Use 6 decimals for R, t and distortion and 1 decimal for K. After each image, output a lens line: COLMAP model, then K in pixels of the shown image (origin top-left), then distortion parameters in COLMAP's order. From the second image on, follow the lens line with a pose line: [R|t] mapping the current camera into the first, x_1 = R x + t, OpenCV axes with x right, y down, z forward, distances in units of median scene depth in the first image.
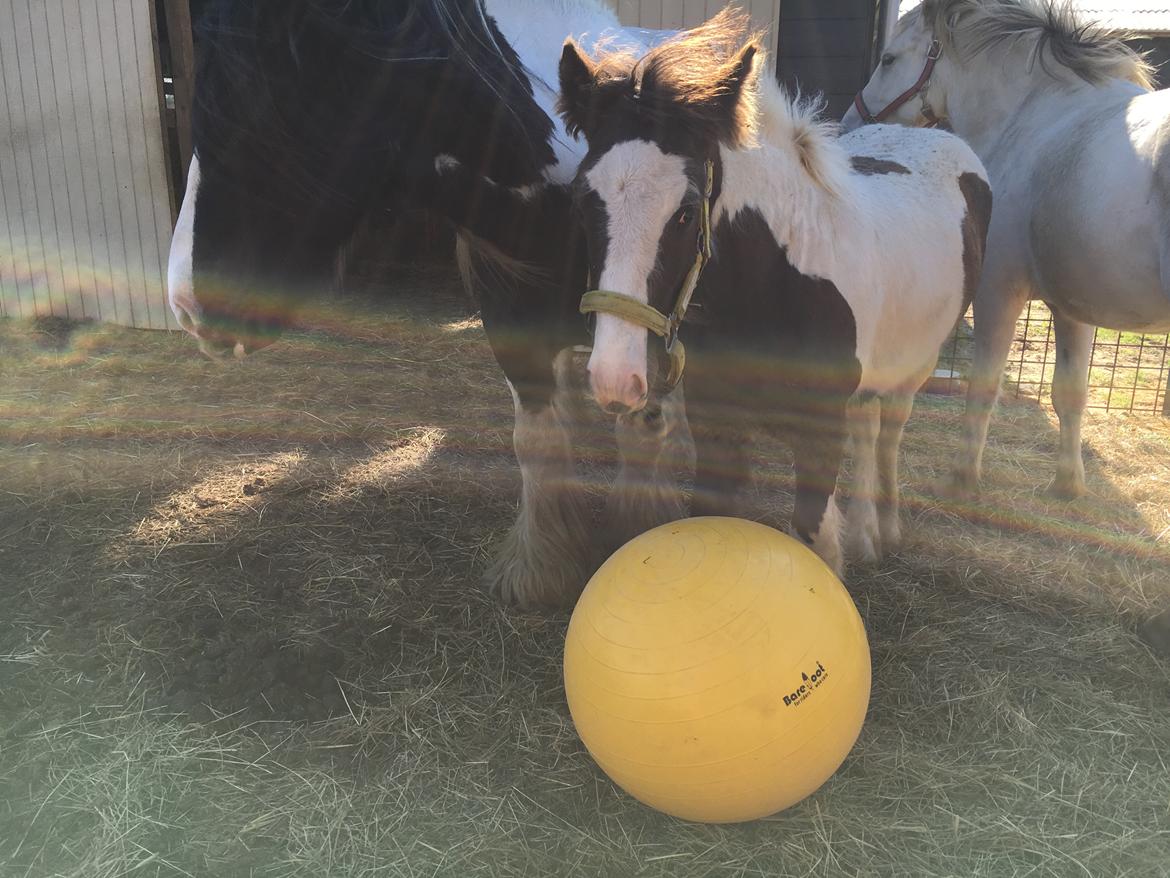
lens RADIAL K [[1000.6, 0, 585.3], [0, 1000.6, 413.5], [0, 0, 1]] dist [0.049893, -0.074025]
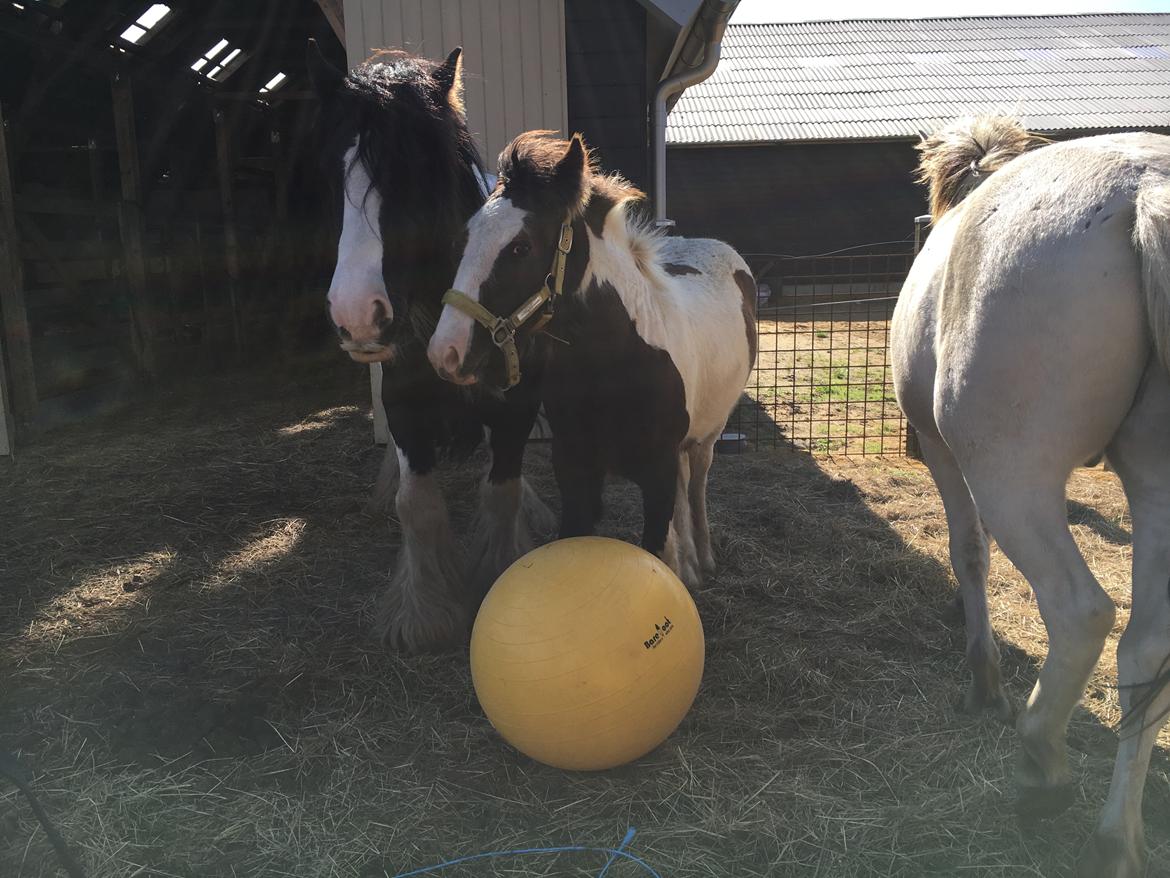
lens RADIAL K [[1000.6, 0, 585.3], [0, 1000.6, 413.5], [0, 0, 1]] dist [0.049893, -0.074025]
pose [[0.977078, -0.070959, 0.200705, -0.084333], [0.090692, 0.991723, -0.090888, 0.045925], [-0.192595, 0.107007, 0.975426, -0.208673]]
